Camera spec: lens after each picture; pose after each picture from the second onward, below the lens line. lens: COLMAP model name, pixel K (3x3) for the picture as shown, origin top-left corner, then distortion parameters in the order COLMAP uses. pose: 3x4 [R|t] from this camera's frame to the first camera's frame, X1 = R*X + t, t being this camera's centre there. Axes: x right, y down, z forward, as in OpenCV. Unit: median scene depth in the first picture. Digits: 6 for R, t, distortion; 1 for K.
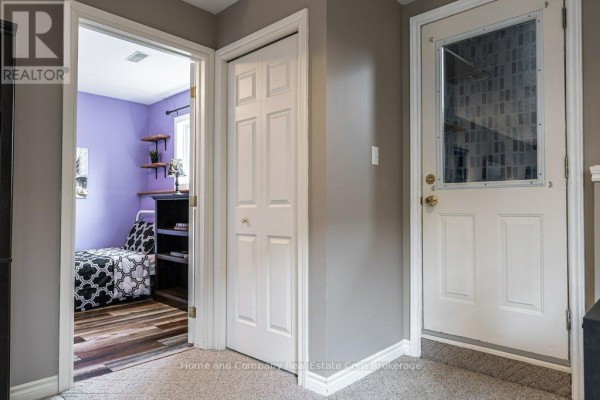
lens RADIAL K [[398.0, 0, 300.0], [0, 398.0, 200.0], [0, 0, 1]] dist [-0.002241, -0.000963]
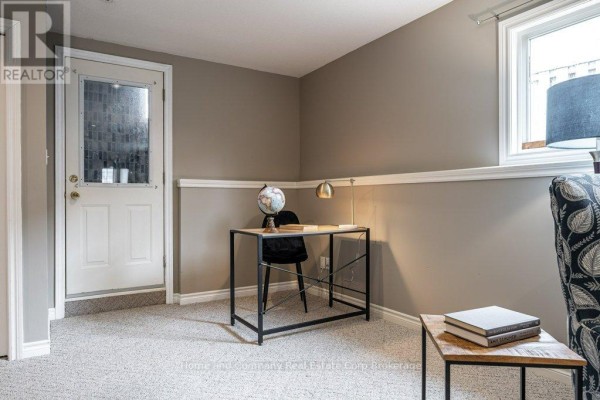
lens RADIAL K [[398.0, 0, 300.0], [0, 398.0, 200.0], [0, 0, 1]] dist [-0.002241, -0.000963]
pose [[0.247151, -0.002215, 0.968974, -0.840105], [-0.016683, 0.999839, 0.006541, -0.003593], [-0.968833, -0.017782, 0.247074, -0.045632]]
